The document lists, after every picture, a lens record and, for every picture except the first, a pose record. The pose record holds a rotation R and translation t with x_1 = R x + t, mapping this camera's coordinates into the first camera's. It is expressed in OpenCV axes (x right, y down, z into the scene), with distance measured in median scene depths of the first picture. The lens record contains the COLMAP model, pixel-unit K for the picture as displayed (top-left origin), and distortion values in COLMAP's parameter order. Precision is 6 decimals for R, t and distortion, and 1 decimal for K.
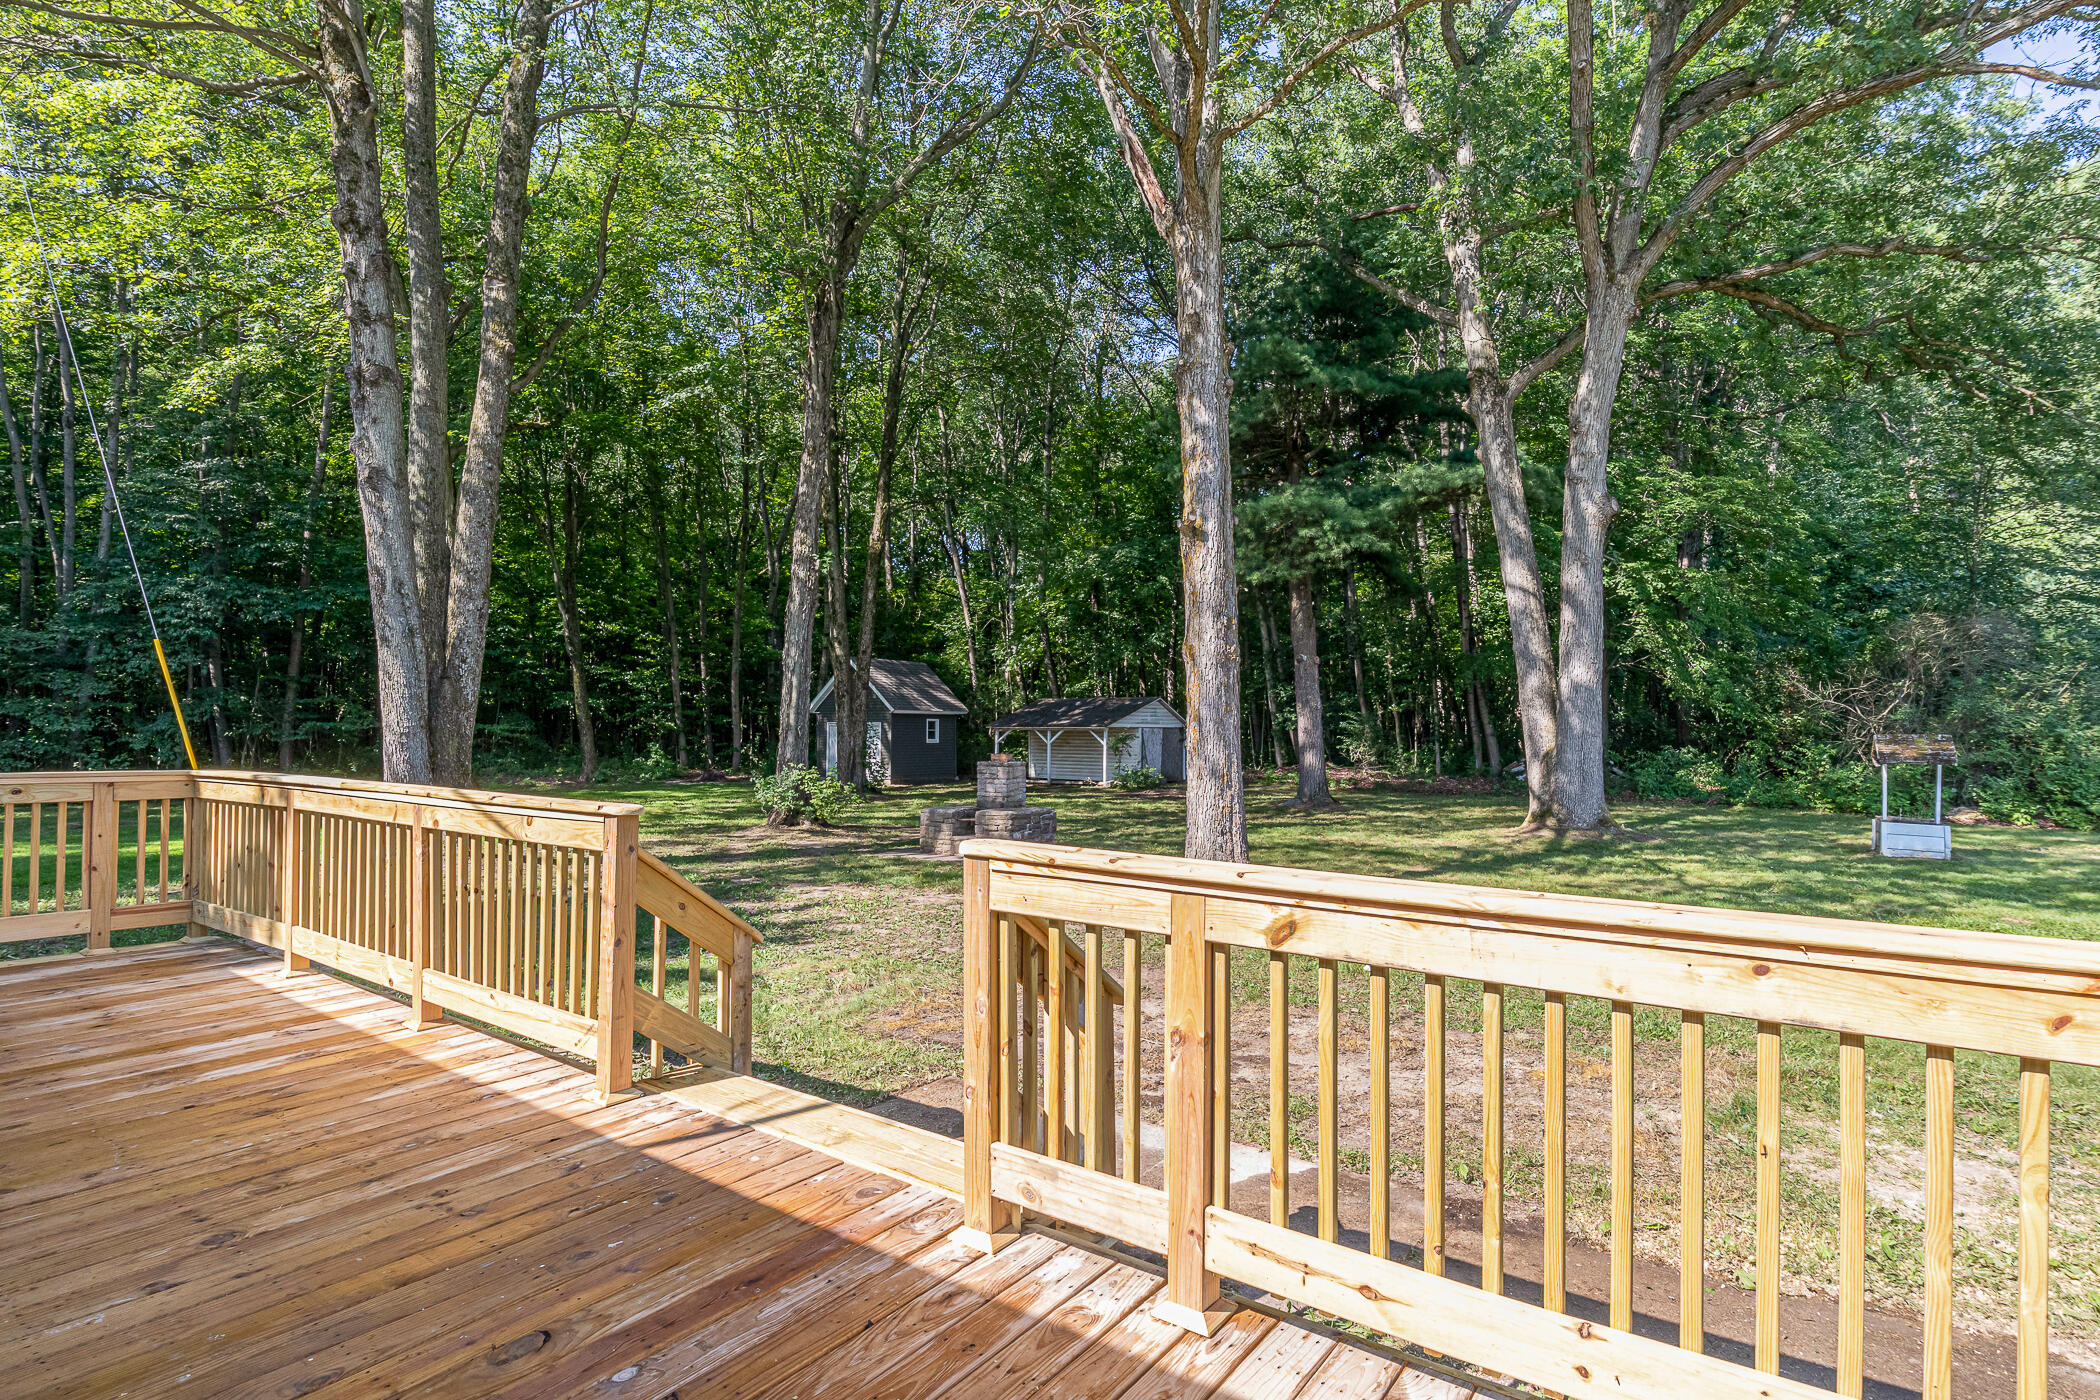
lens RADIAL K [[1037.2, 0, 1040.5], [0, 1037.2, 691.5], [0, 0, 1]] dist [-0.007296, 0.000796]
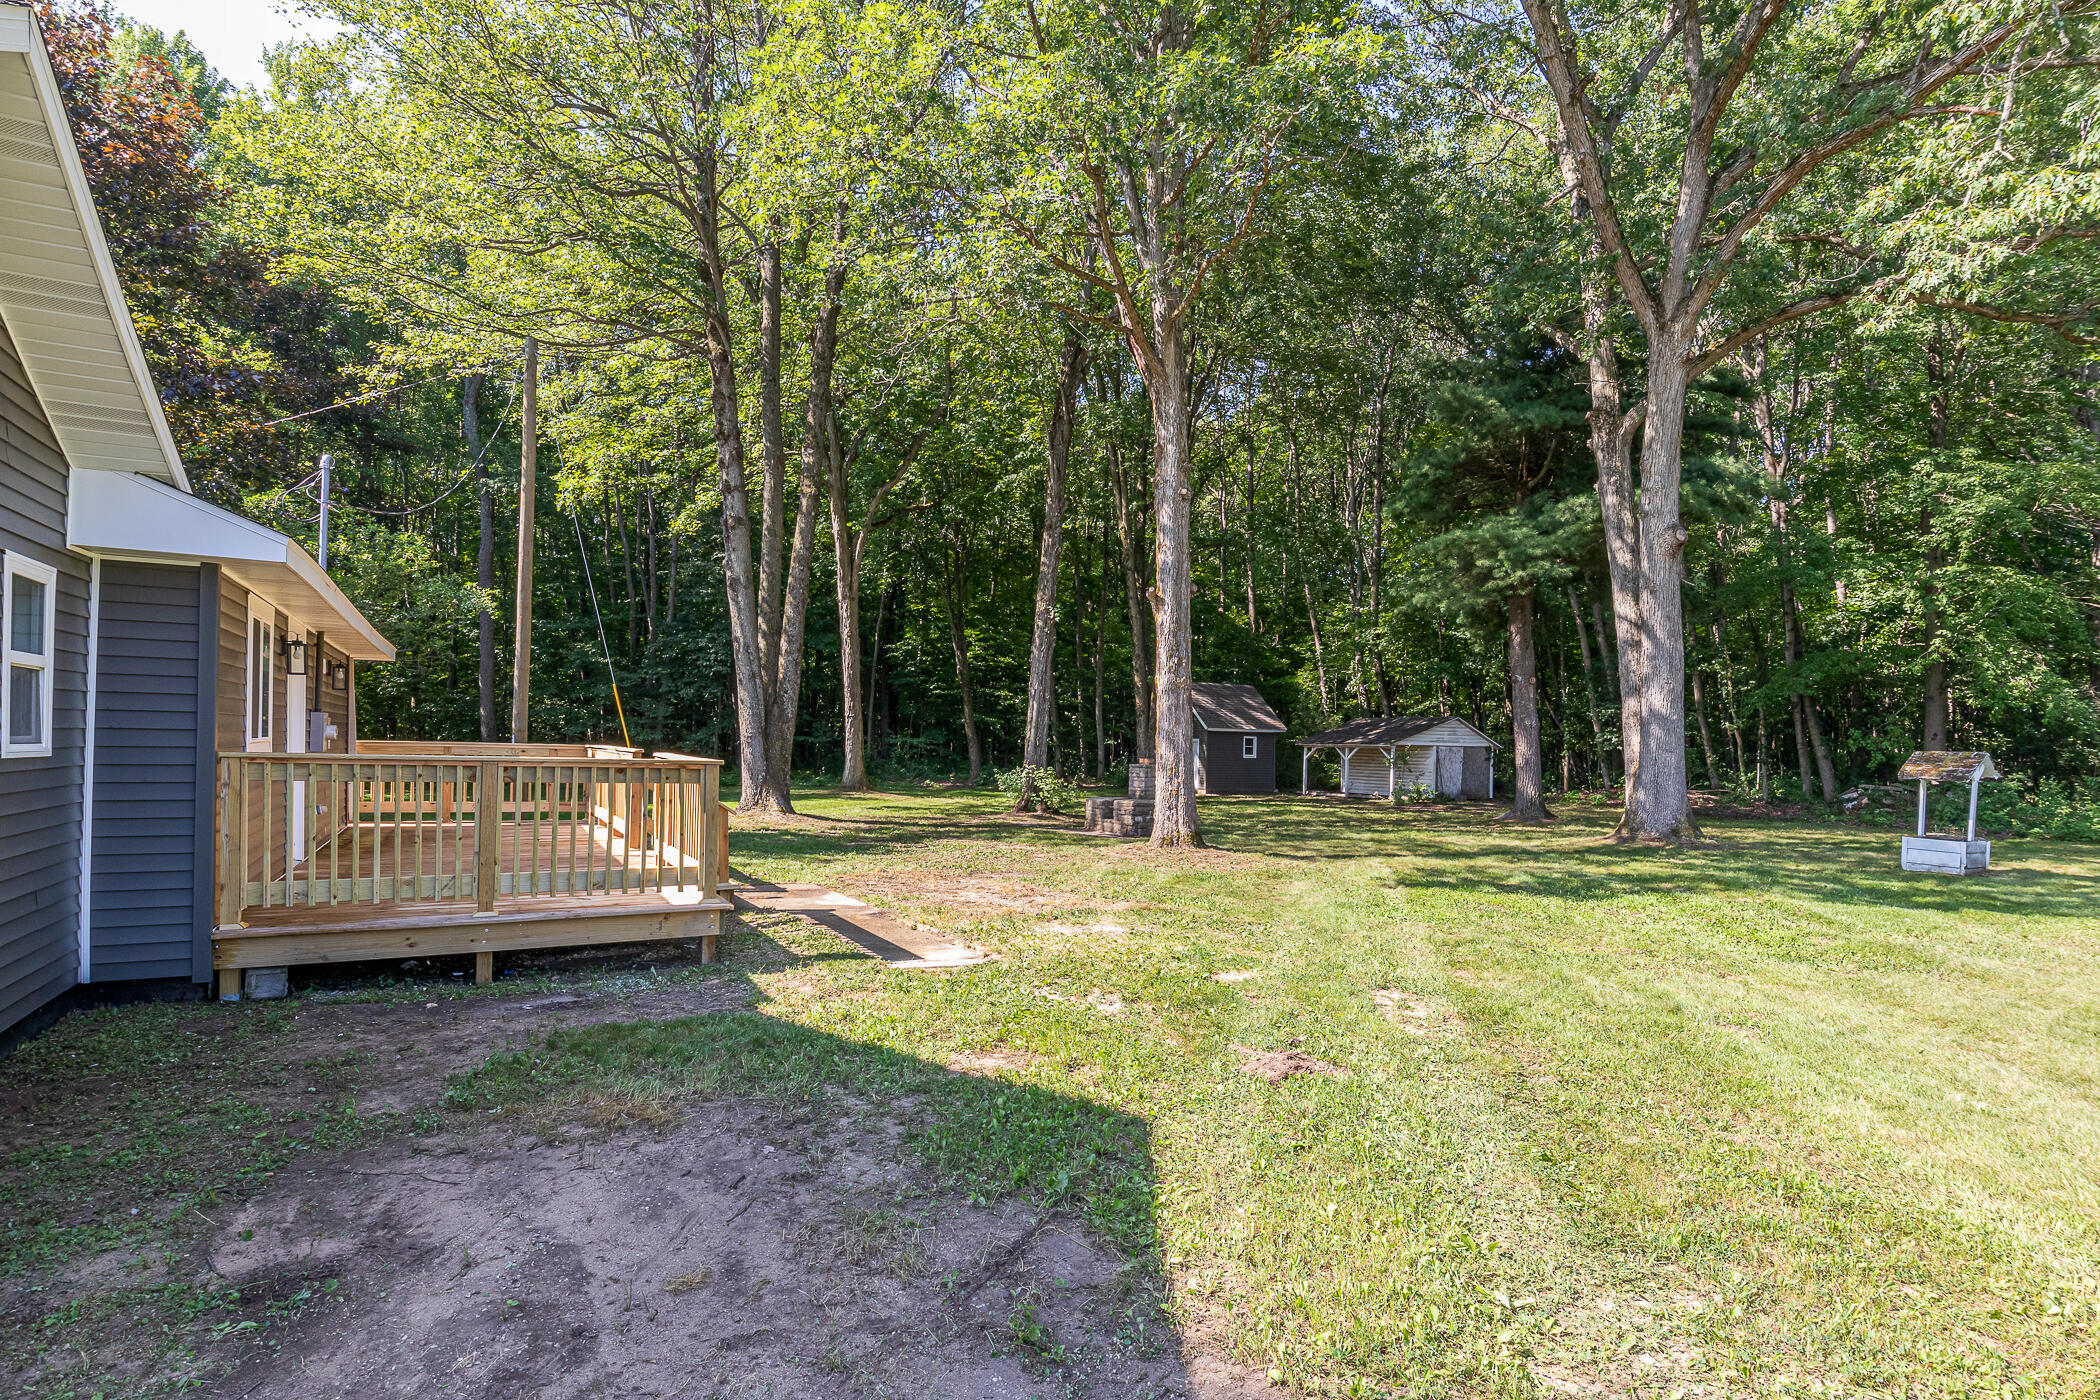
lens RADIAL K [[1037.2, 0, 1040.5], [0, 1037.2, 691.5], [0, 0, 1]] dist [-0.007296, 0.000796]
pose [[0.908103, -0.011862, -0.418579, 0.287273], [0.003410, 0.999775, -0.020935, 0.002106], [0.418734, 0.017584, 0.907939, -0.175406]]
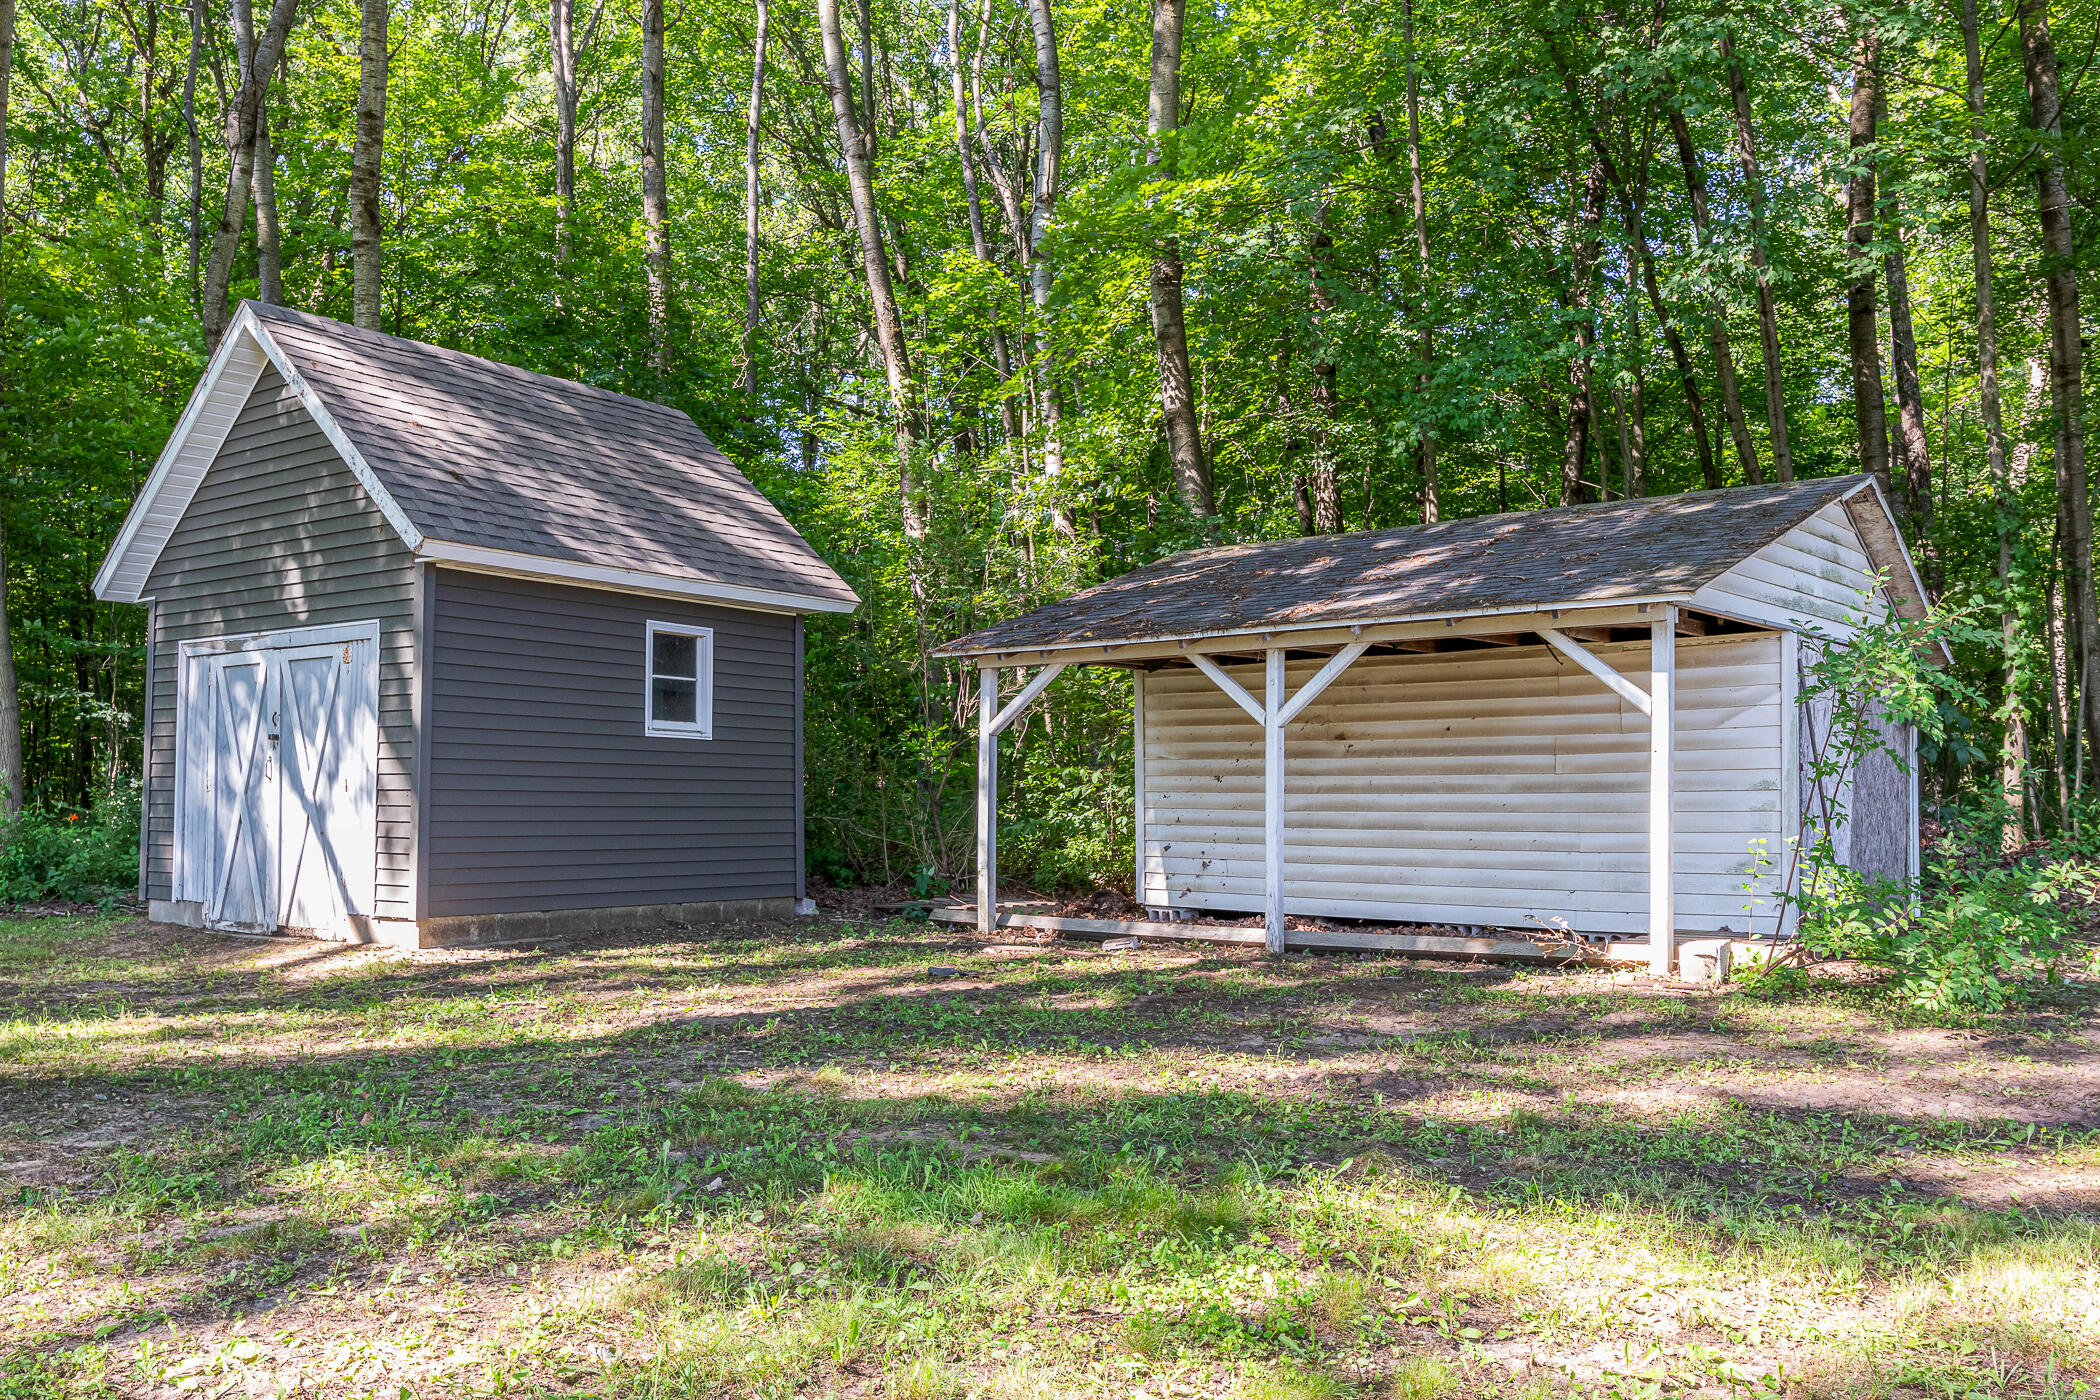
lens RADIAL K [[1566.0, 0, 1027.3], [0, 1566.0, 644.0], [0, 0, 1]] dist [-0.004833, -0.033060]
pose [[0.999763, -0.002252, -0.021636, -0.049923], [0.000966, 0.998240, -0.059291, 0.090858], [0.021731, 0.059256, 0.998006, 1.266814]]
